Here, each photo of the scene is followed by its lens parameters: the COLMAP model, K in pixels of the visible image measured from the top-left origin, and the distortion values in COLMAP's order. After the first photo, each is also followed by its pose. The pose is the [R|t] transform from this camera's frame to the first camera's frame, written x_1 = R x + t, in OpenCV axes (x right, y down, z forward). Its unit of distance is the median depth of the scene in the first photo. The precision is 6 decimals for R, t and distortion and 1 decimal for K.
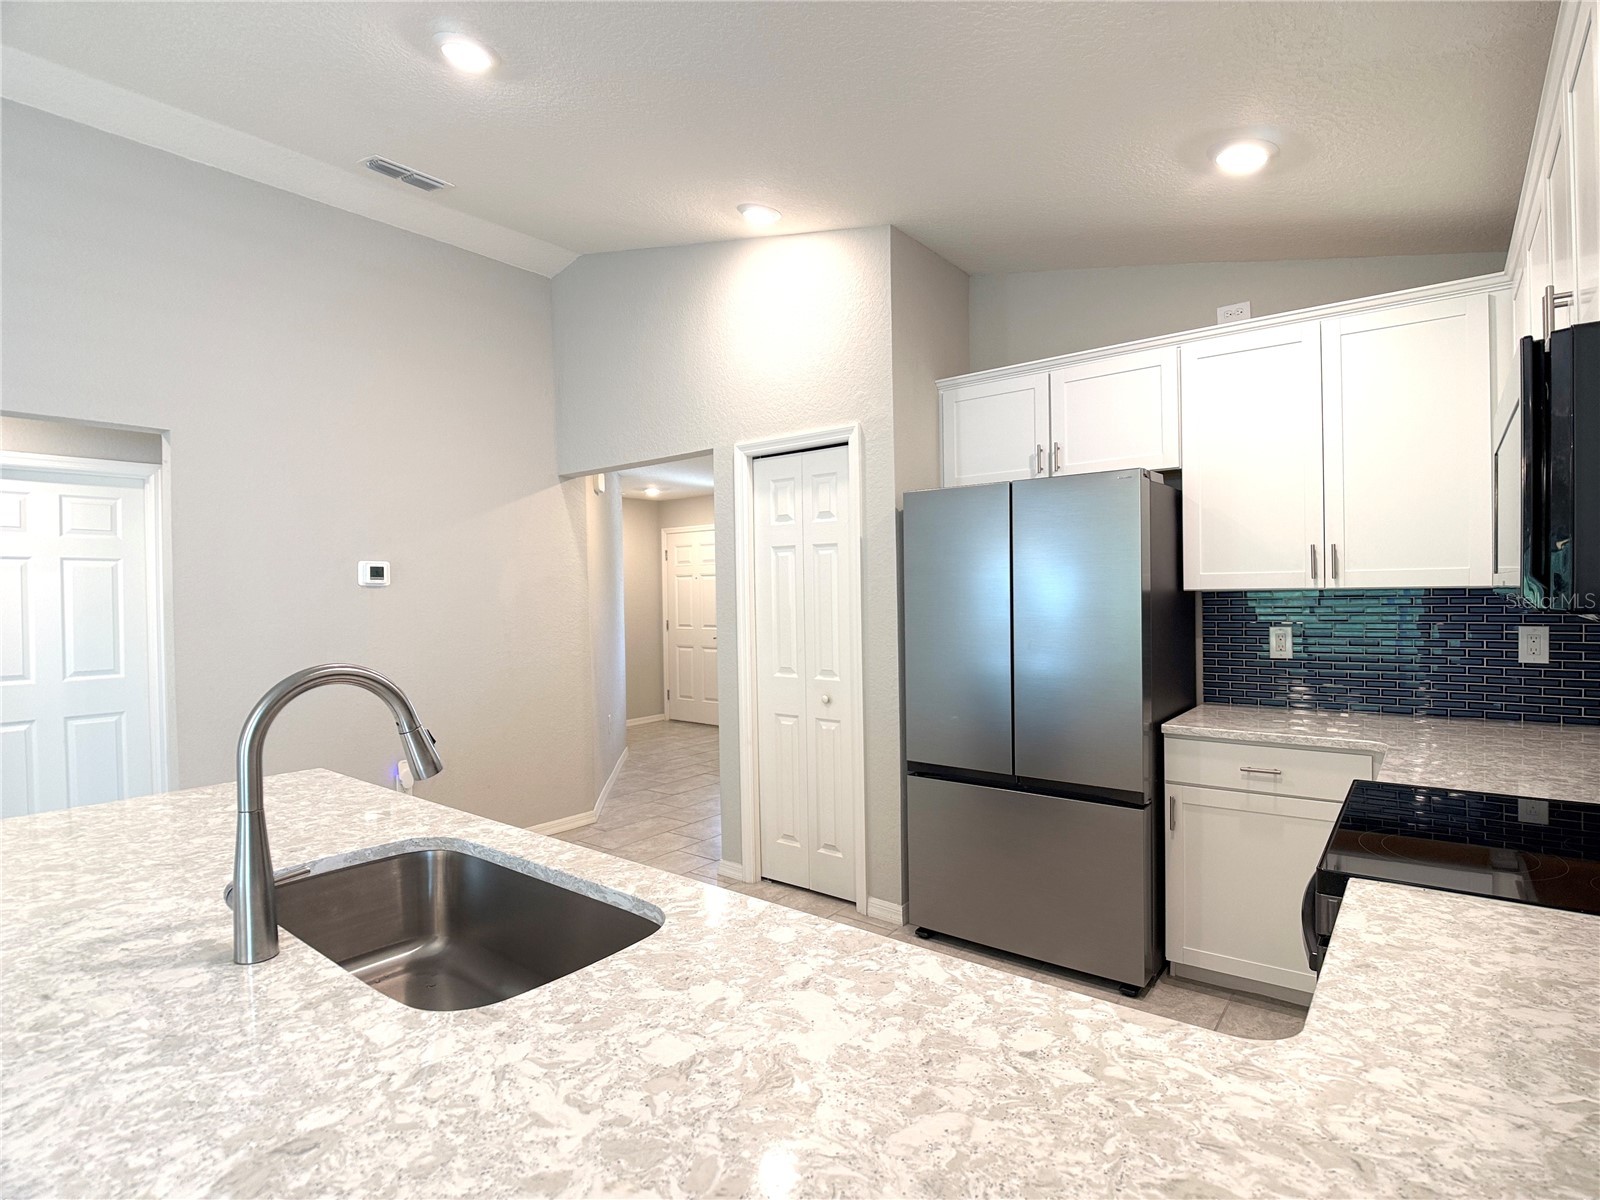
lens RADIAL K [[805.3, 0, 804.4], [0, 805.3, 601.6], [0, 0, 1]] dist [-0.004802, -0.022858]
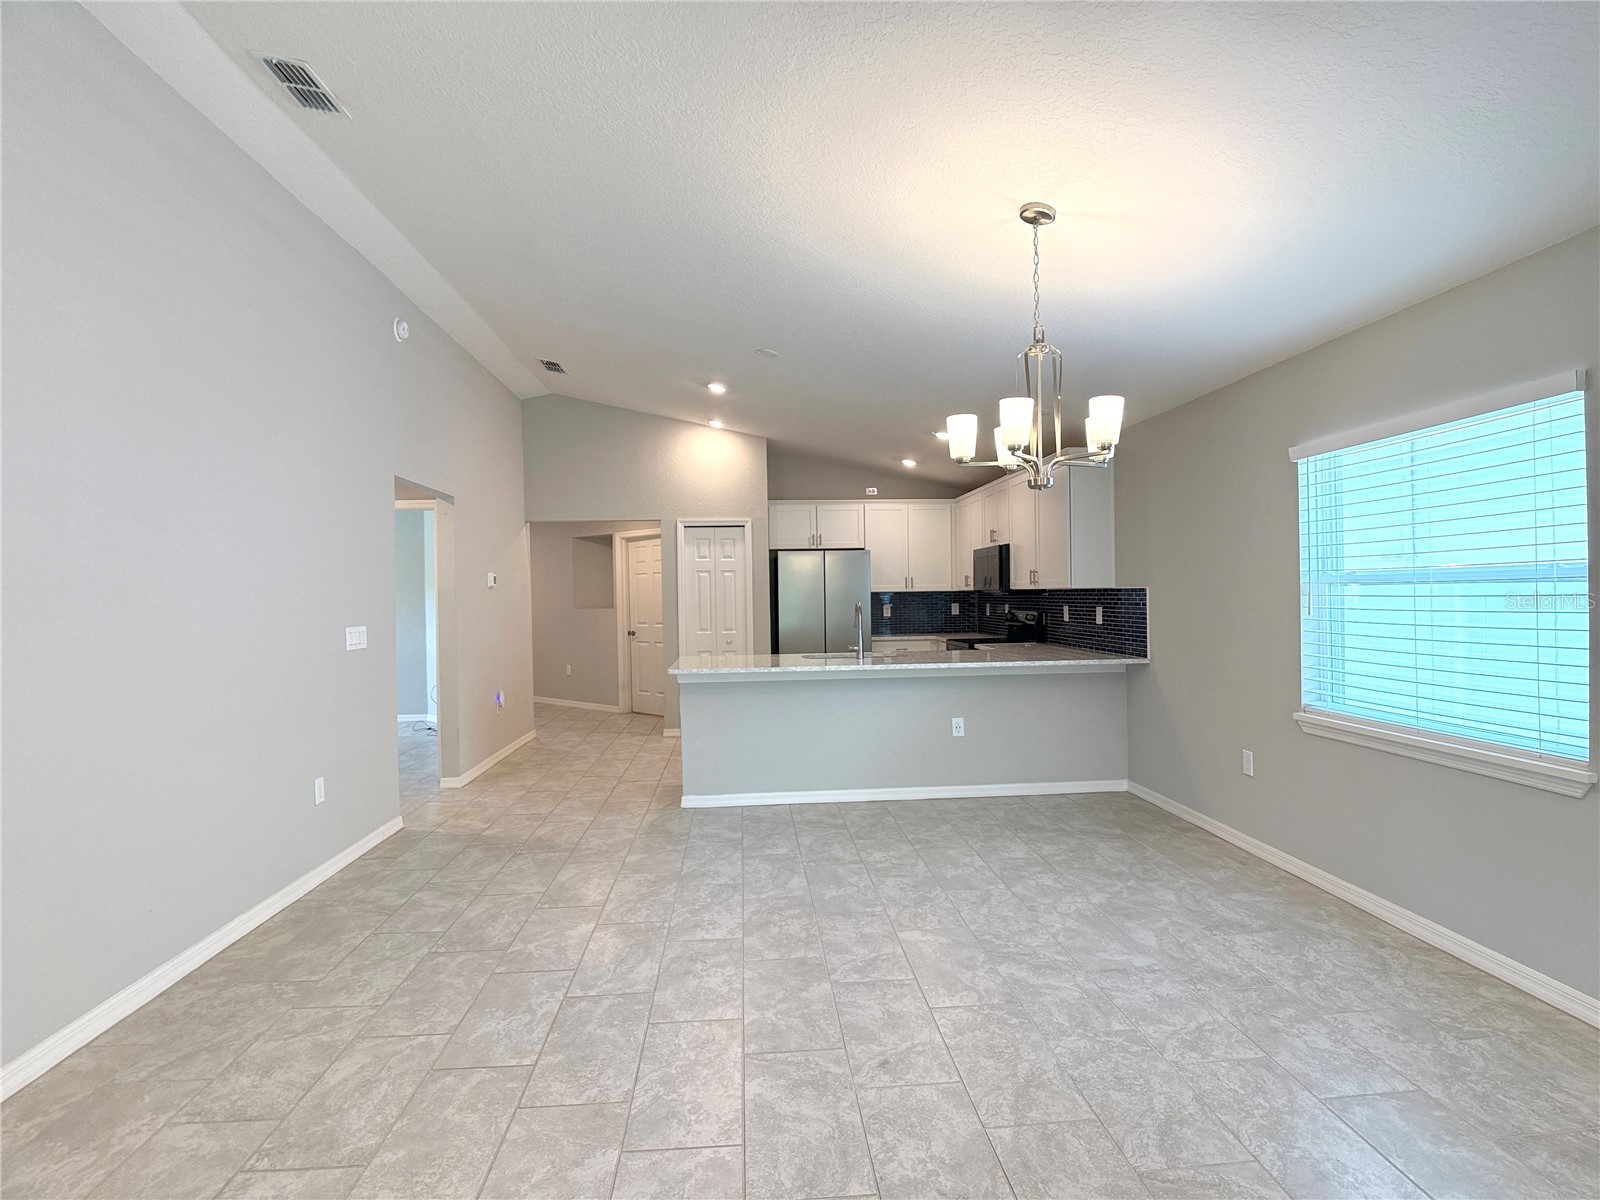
lens RADIAL K [[805.3, 0, 804.4], [0, 805.3, 601.6], [0, 0, 1]] dist [-0.004802, -0.022858]
pose [[0.727201, -0.001057, 0.686424, -1.431853], [0.010918, 0.999890, -0.010027, 0.039902], [-0.686338, 0.014786, 0.727133, -0.785875]]
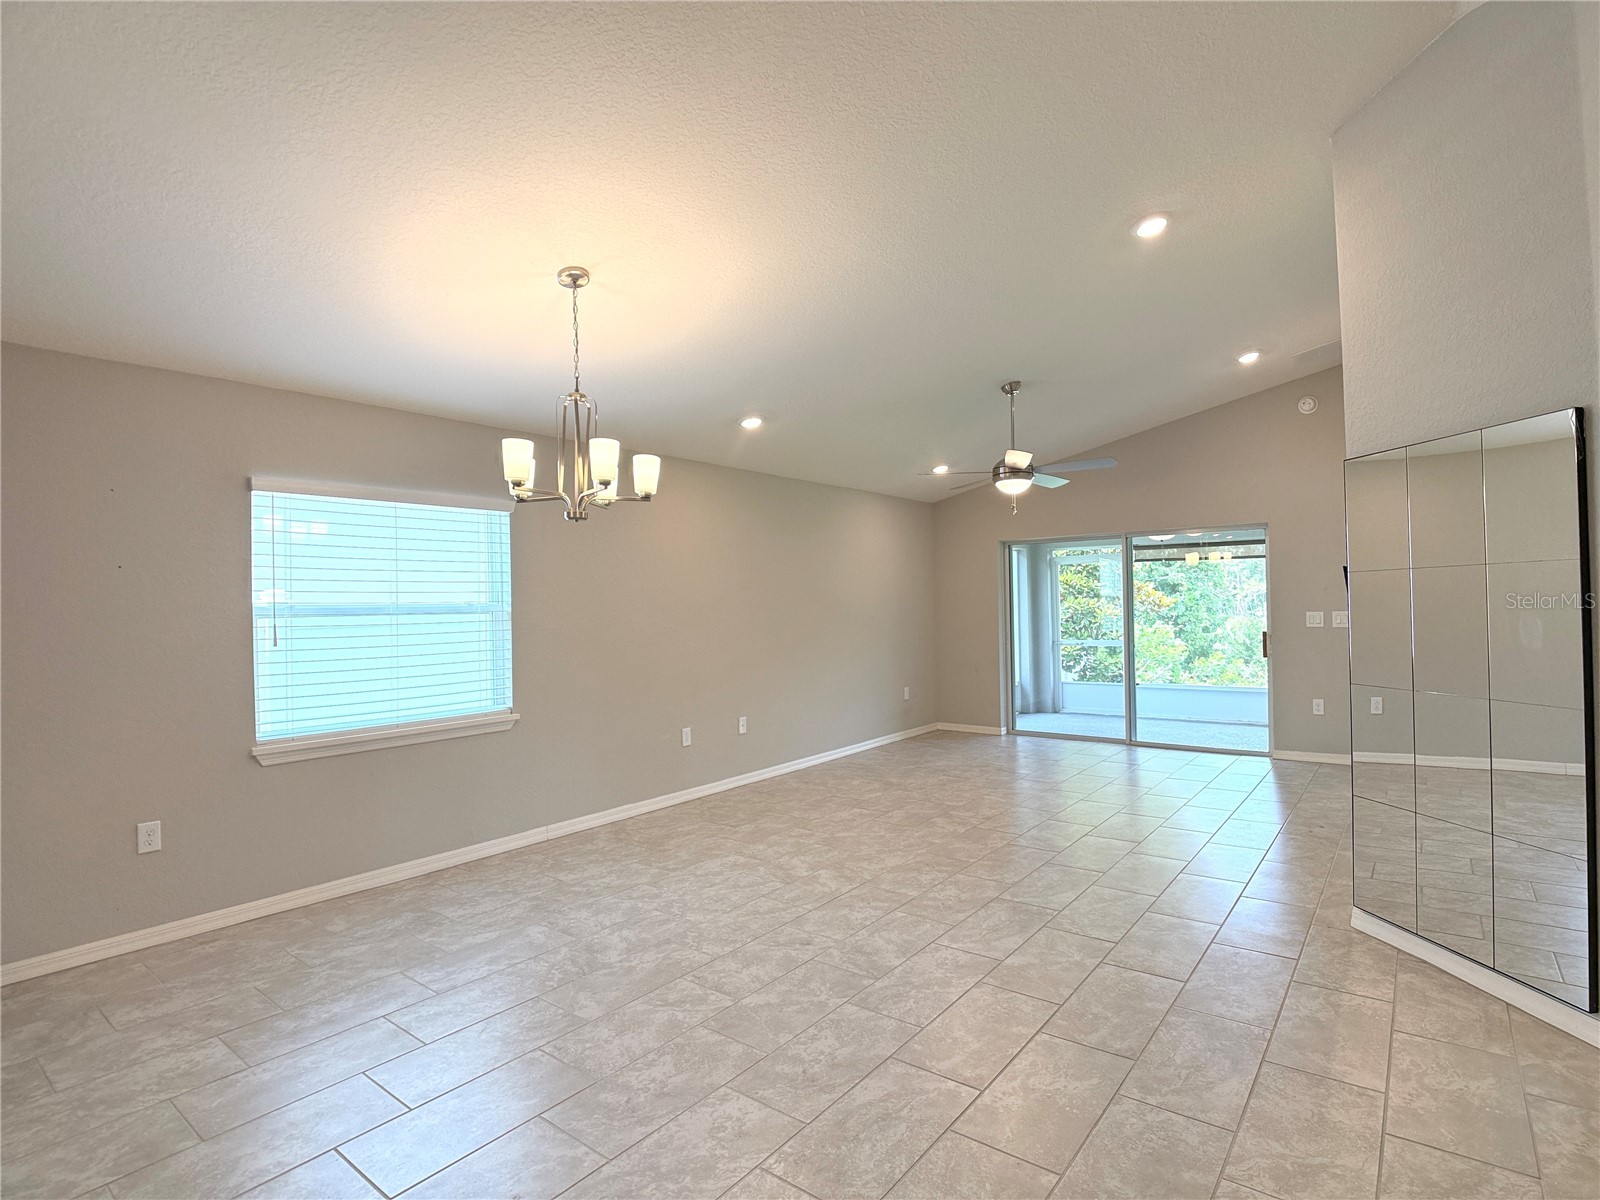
lens RADIAL K [[805.3, 0, 804.4], [0, 805.3, 601.6], [0, 0, 1]] dist [-0.004802, -0.022858]
pose [[-0.999093, 0.040120, -0.014235, -0.904518], [0.040049, 0.999184, 0.005246, 0.015220], [0.014434, 0.004672, -0.999885, 0.651208]]
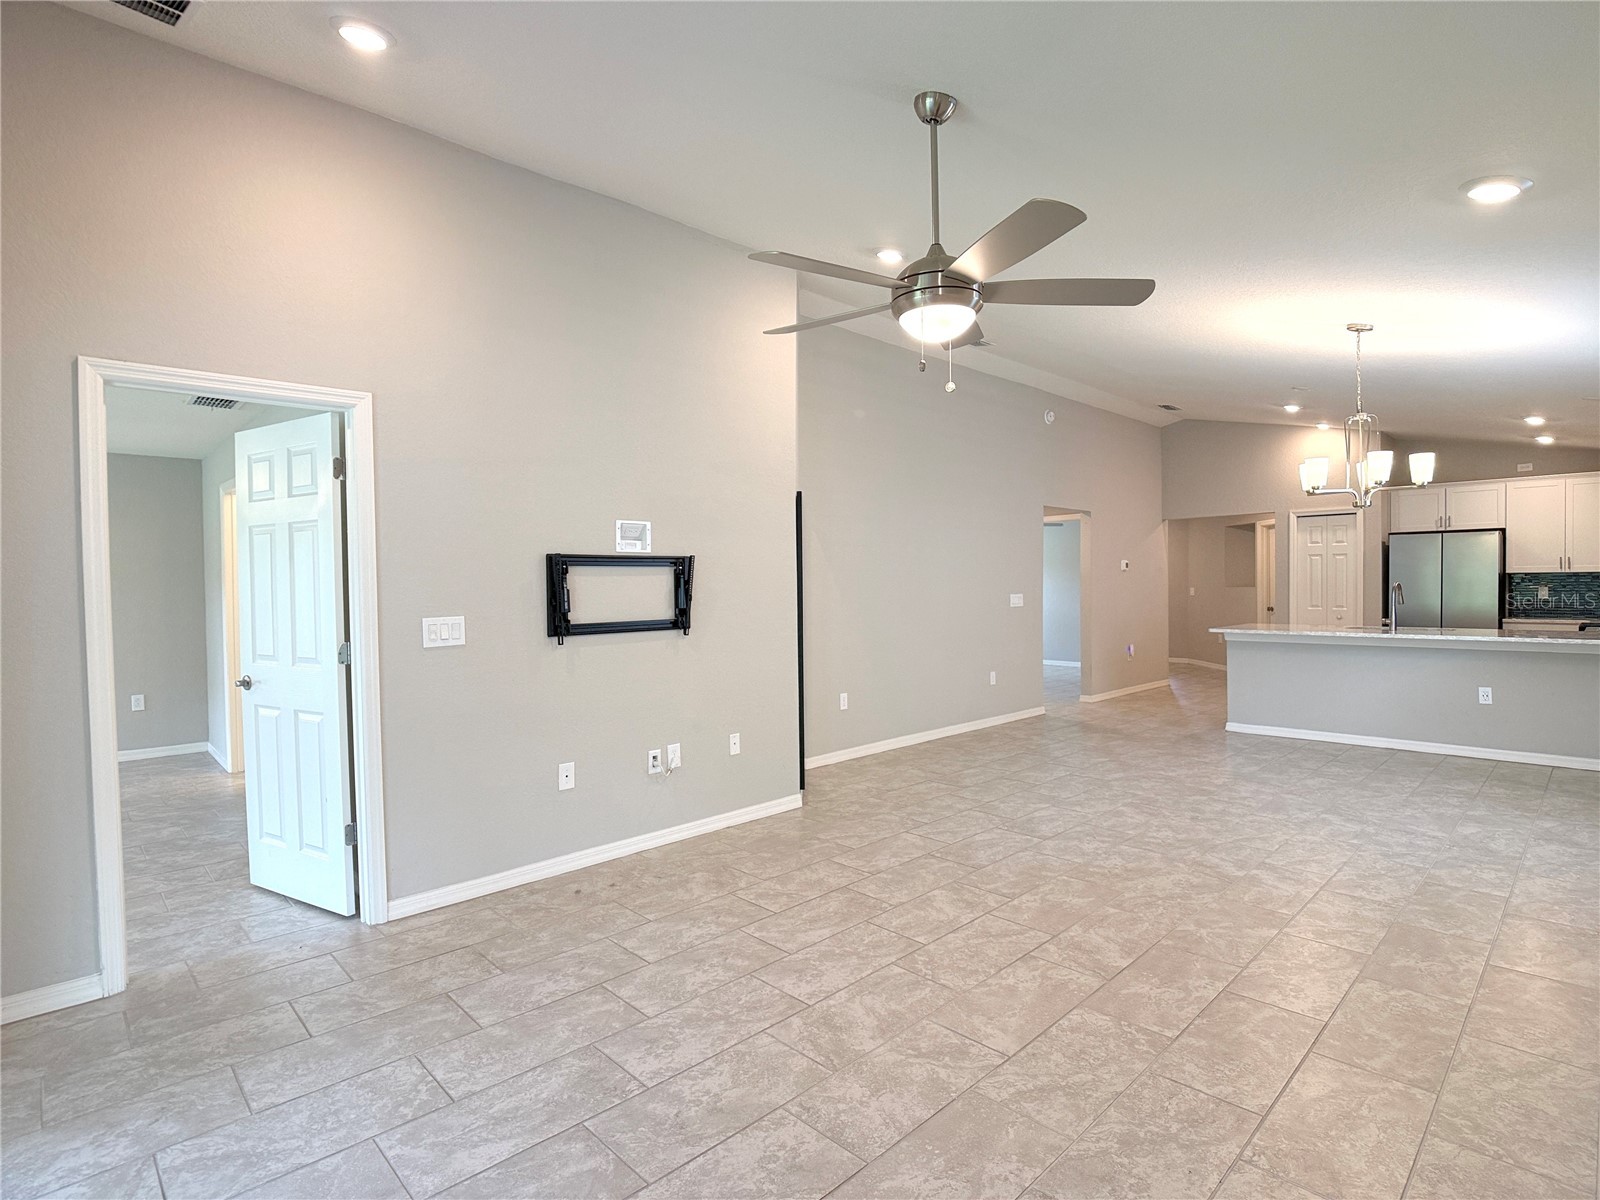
lens RADIAL K [[805.3, 0, 804.4], [0, 805.3, 601.6], [0, 0, 1]] dist [-0.004802, -0.022858]
pose [[0.992023, 0.006224, -0.125903, -1.388917], [-0.004556, 0.999898, 0.013532, 0.051738], [0.125974, -0.012850, 0.991950, -1.750873]]
